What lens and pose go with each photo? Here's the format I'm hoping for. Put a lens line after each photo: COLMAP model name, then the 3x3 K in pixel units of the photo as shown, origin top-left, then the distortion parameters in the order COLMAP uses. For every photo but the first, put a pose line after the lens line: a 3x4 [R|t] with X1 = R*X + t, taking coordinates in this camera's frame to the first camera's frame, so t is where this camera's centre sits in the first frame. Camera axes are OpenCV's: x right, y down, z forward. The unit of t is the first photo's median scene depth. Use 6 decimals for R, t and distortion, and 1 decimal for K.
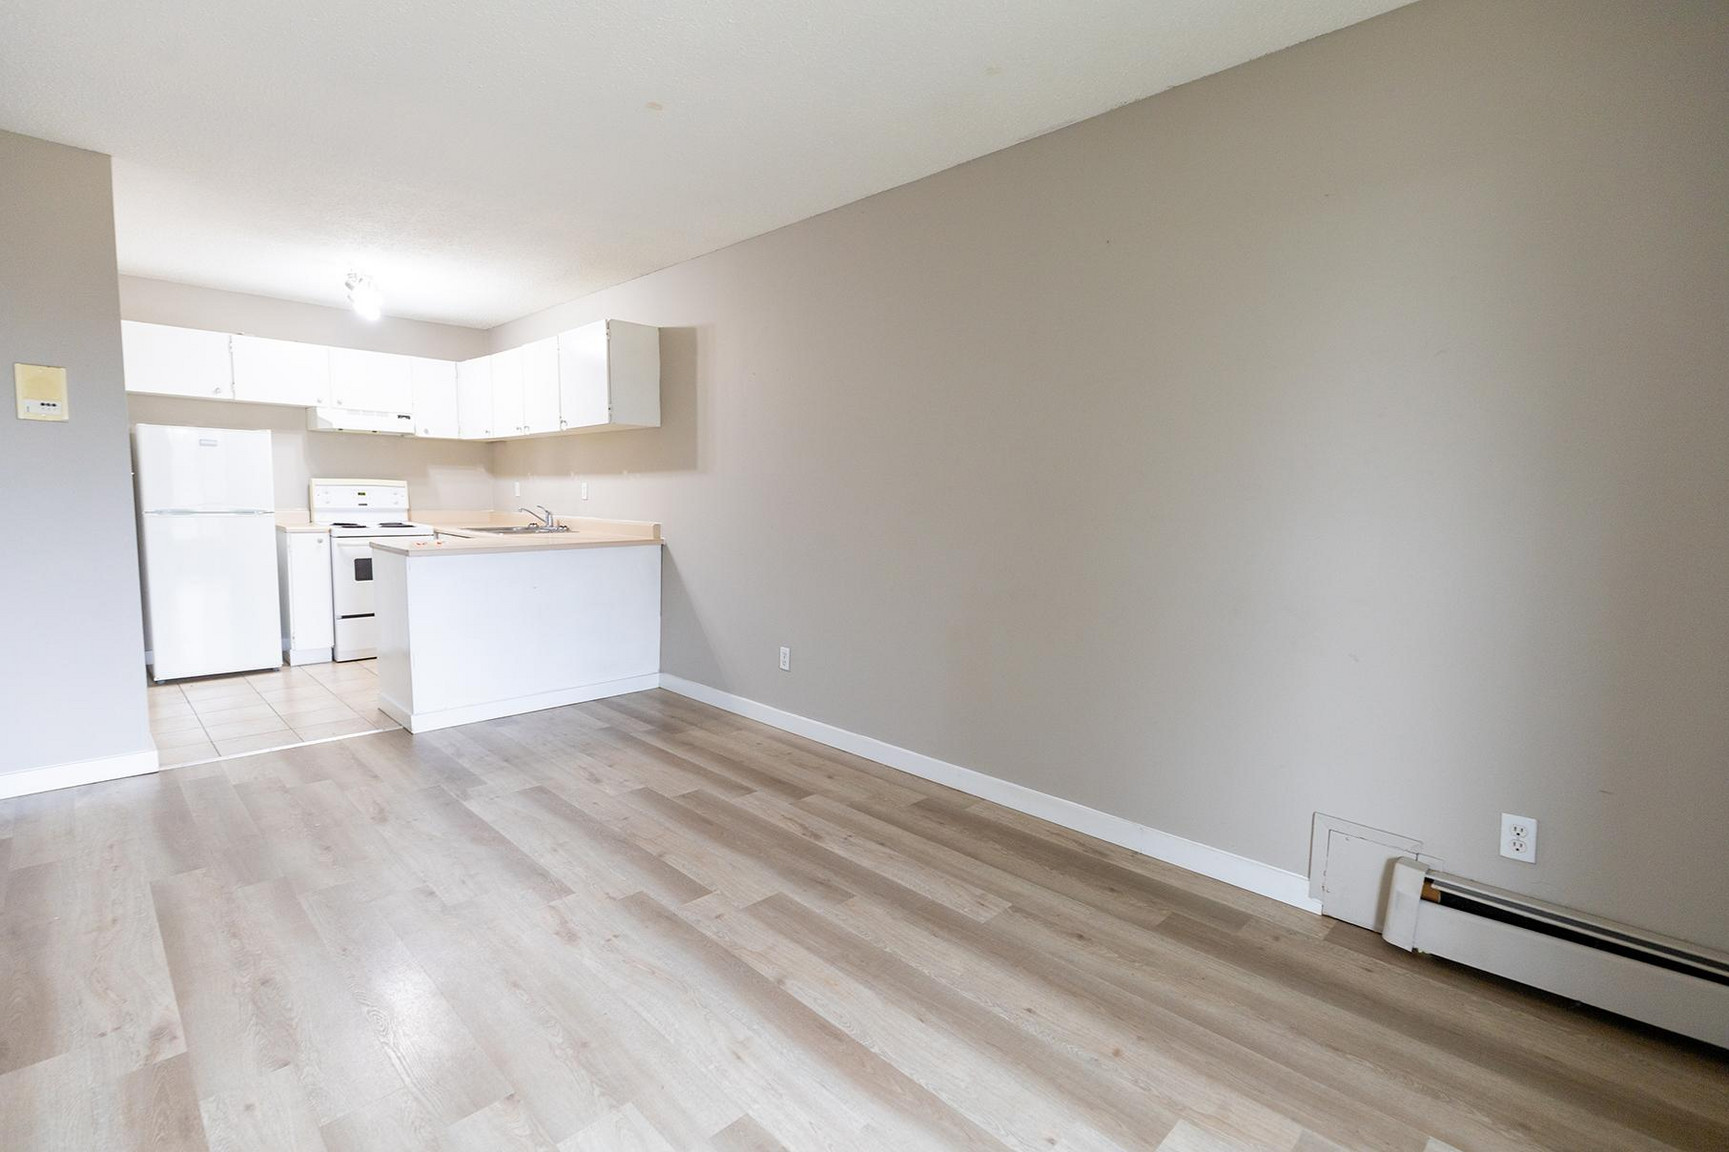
lens RADIAL K [[772.0, 0, 851.9], [0, 772.0, 569.7], [0, 0, 1]] dist [0.011030, -0.000250]
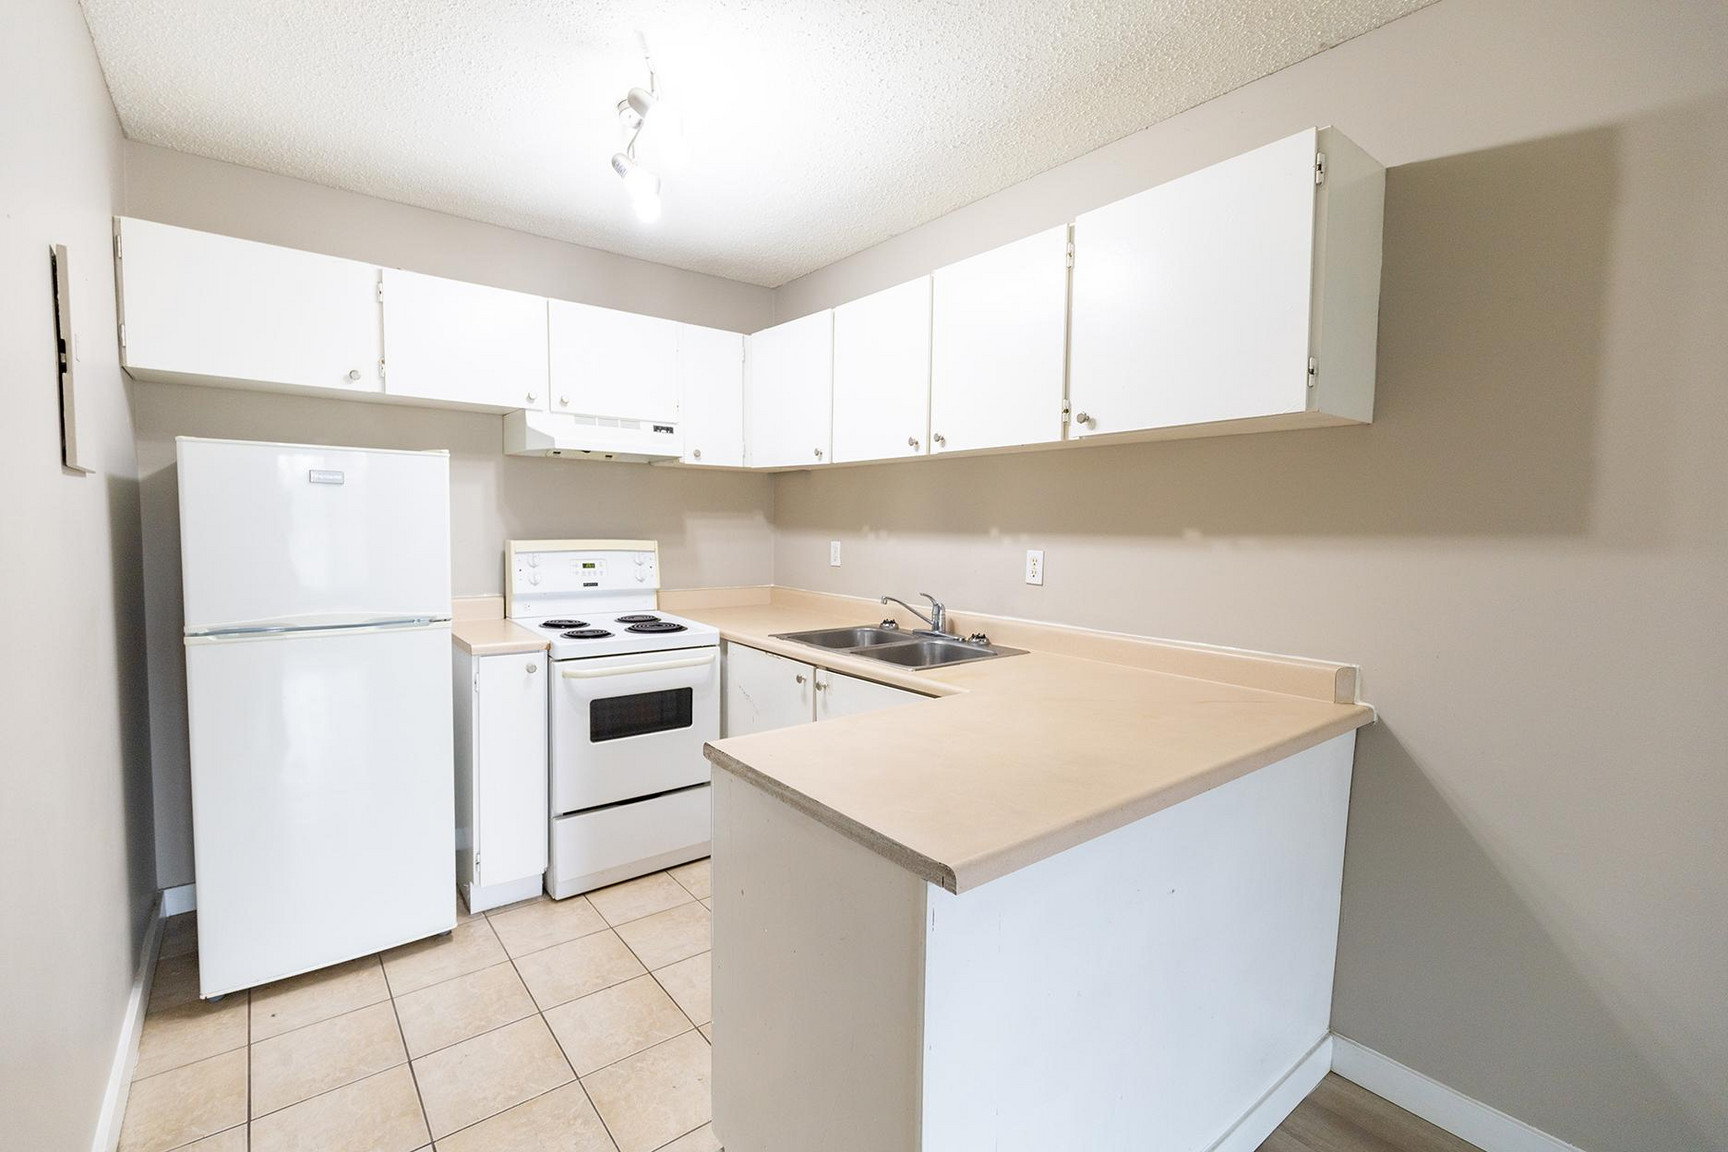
lens RADIAL K [[771.5, 0, 875.3], [0, 771.5, 575.2], [0, 0, 1]] dist [0.011030, -0.000250]
pose [[0.993559, 0.003641, -0.113258, -0.384385], [-0.007374, 0.999443, -0.032557, -0.078897], [0.113076, 0.033183, 0.993032, 0.494851]]
